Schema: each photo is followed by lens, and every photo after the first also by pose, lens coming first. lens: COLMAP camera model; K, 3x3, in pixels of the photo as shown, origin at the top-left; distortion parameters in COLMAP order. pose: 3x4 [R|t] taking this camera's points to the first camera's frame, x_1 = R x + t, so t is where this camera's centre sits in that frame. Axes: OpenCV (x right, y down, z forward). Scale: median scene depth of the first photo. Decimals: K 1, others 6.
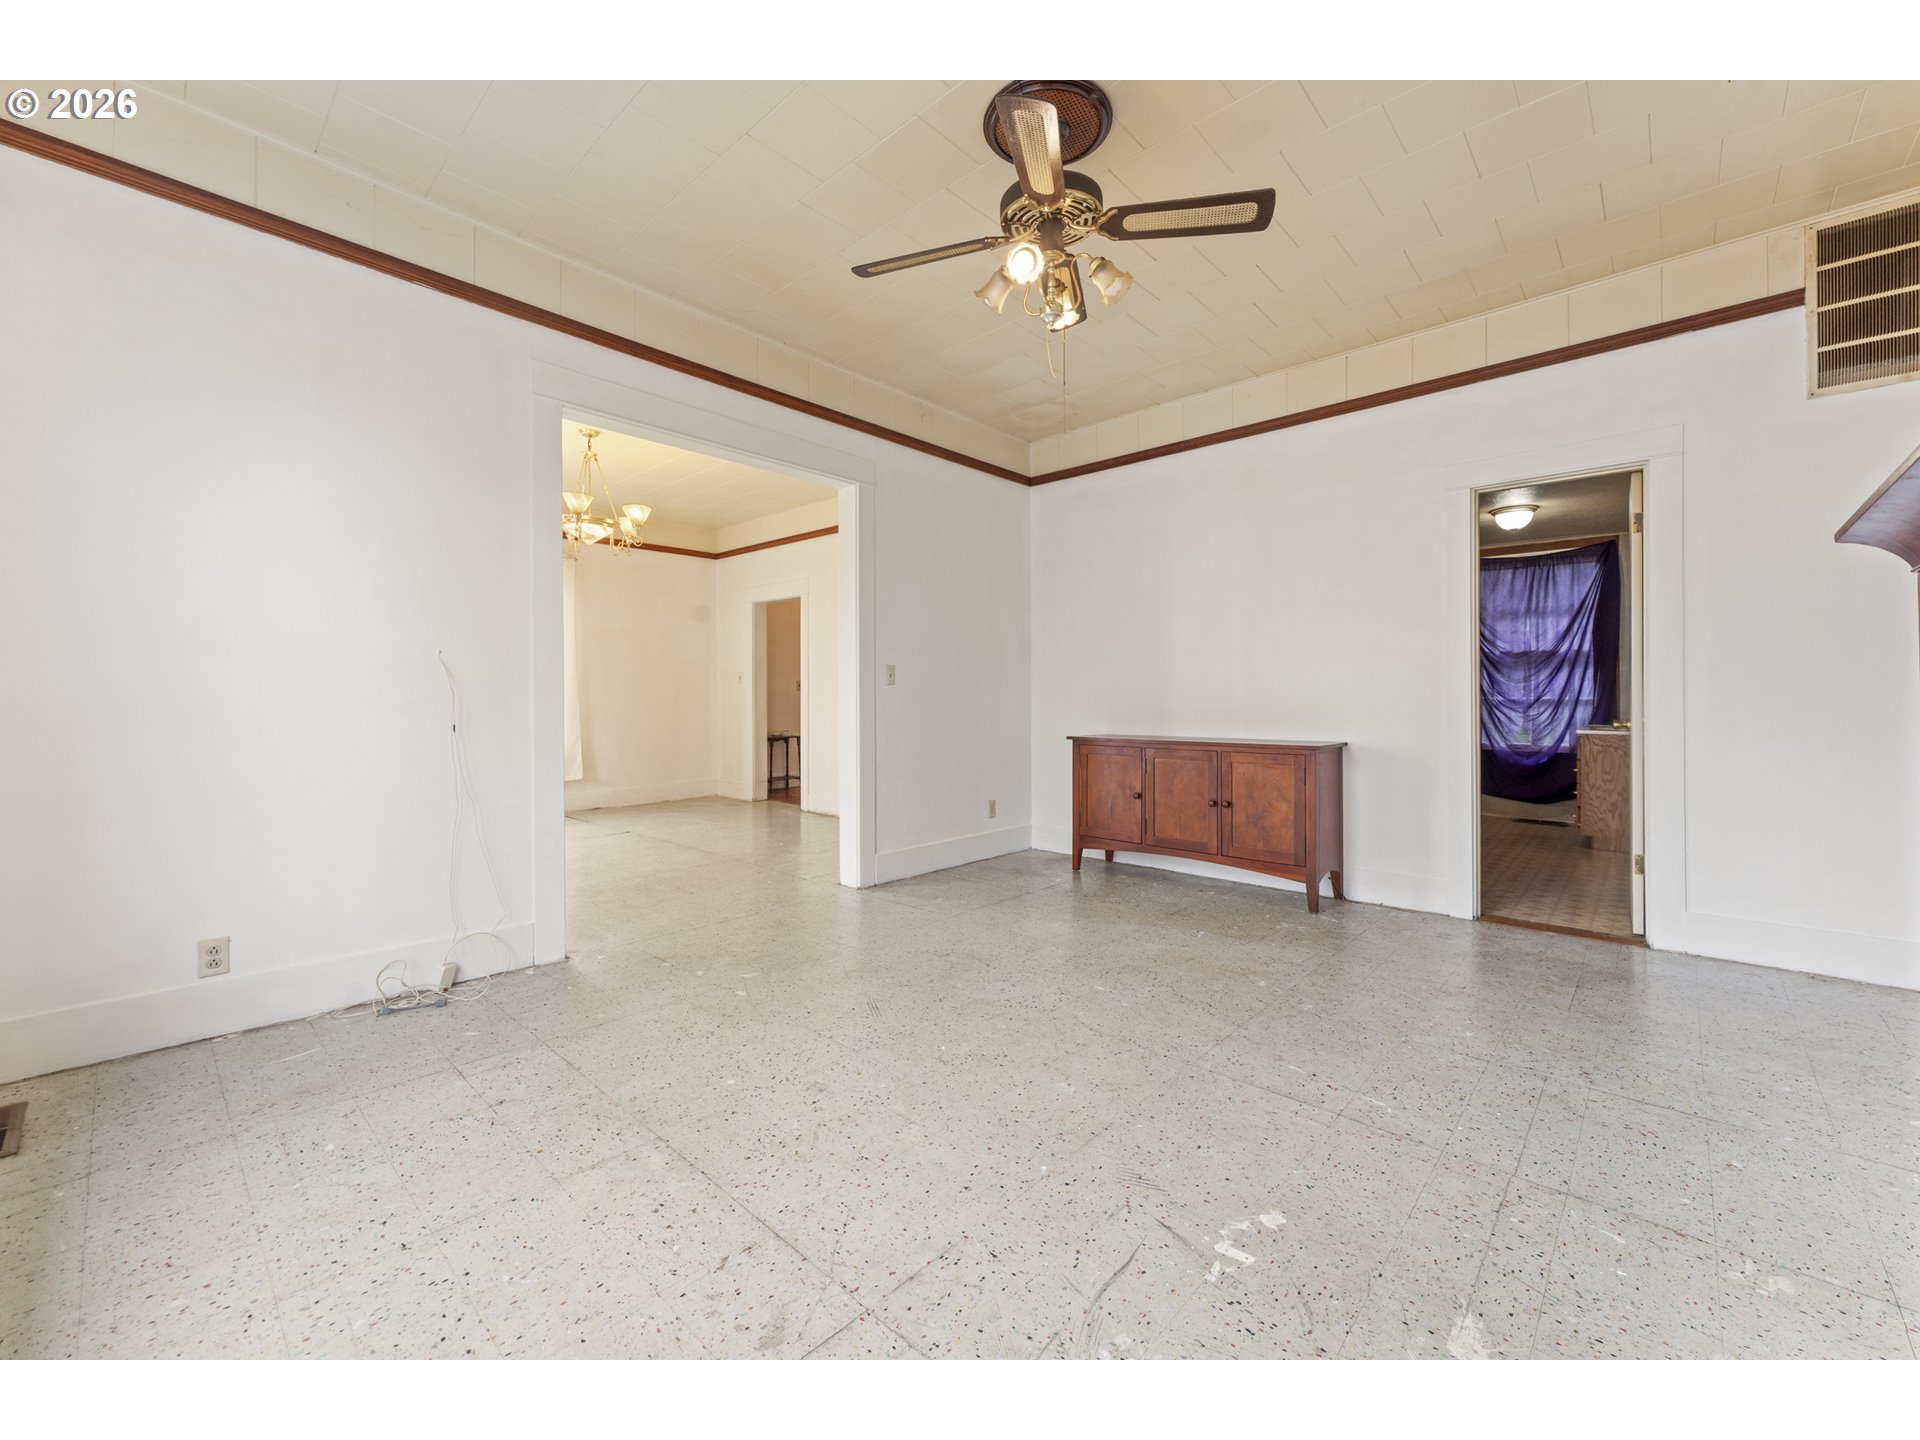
lens RADIAL K [[777.7, 0, 964.3], [0, 777.7, 708.7], [0, 0, 1]] dist [-0.002112, -0.000041]
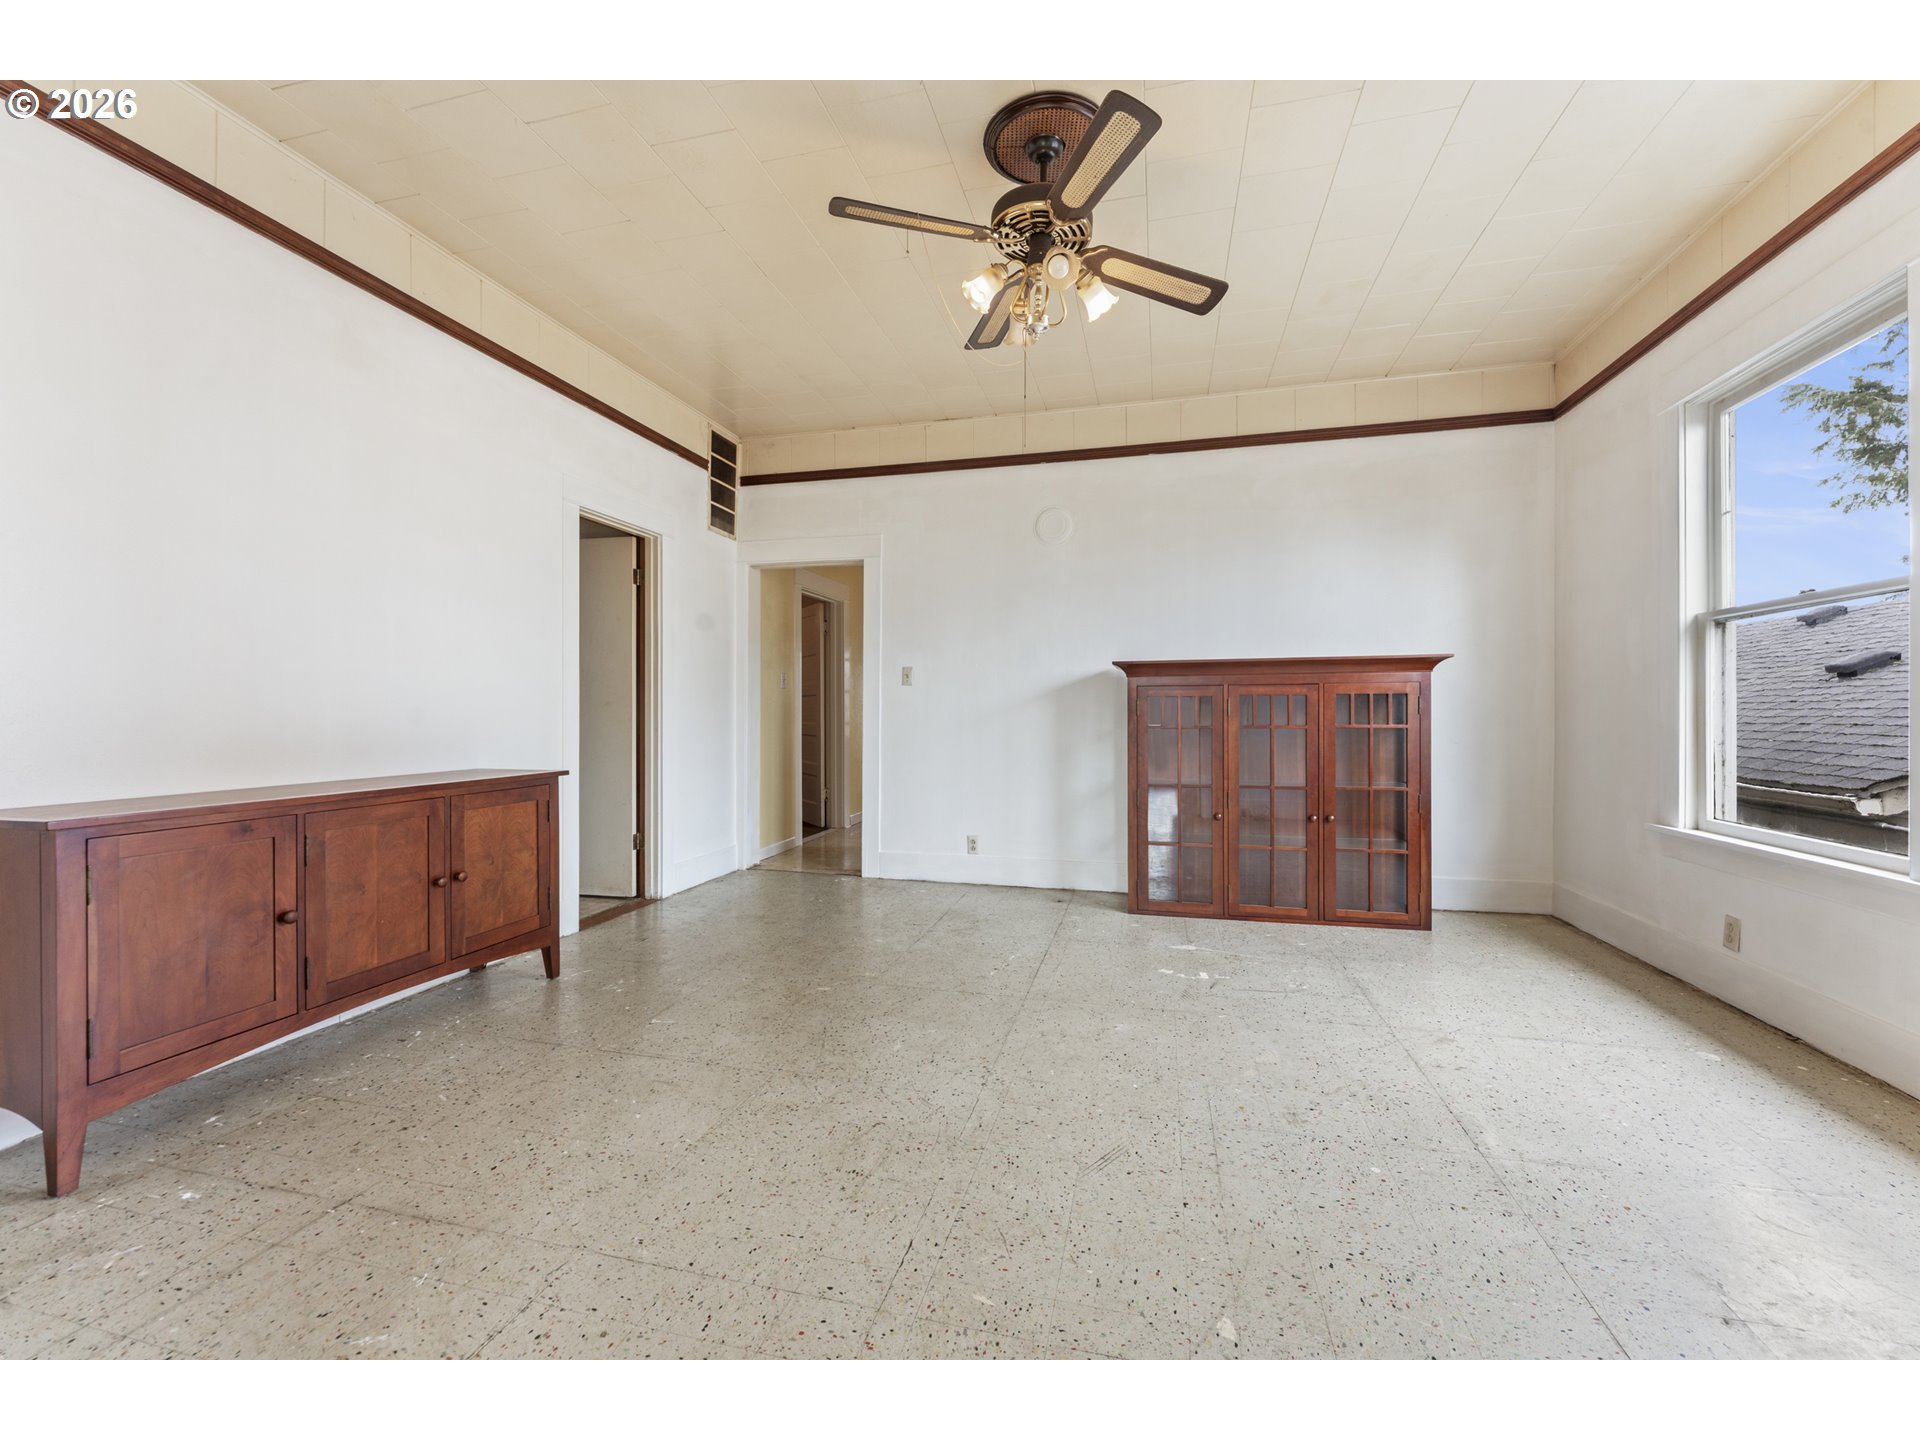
lens RADIAL K [[777.7, 0, 966.5], [0, 777.7, 709.9], [0, 0, 1]] dist [-0.002112, -0.000041]
pose [[-0.484613, 0.003827, 0.874720, -0.703376], [0.014603, 0.999886, 0.003716, -0.019055], [-0.874607, 0.014574, -0.484614, 1.530902]]
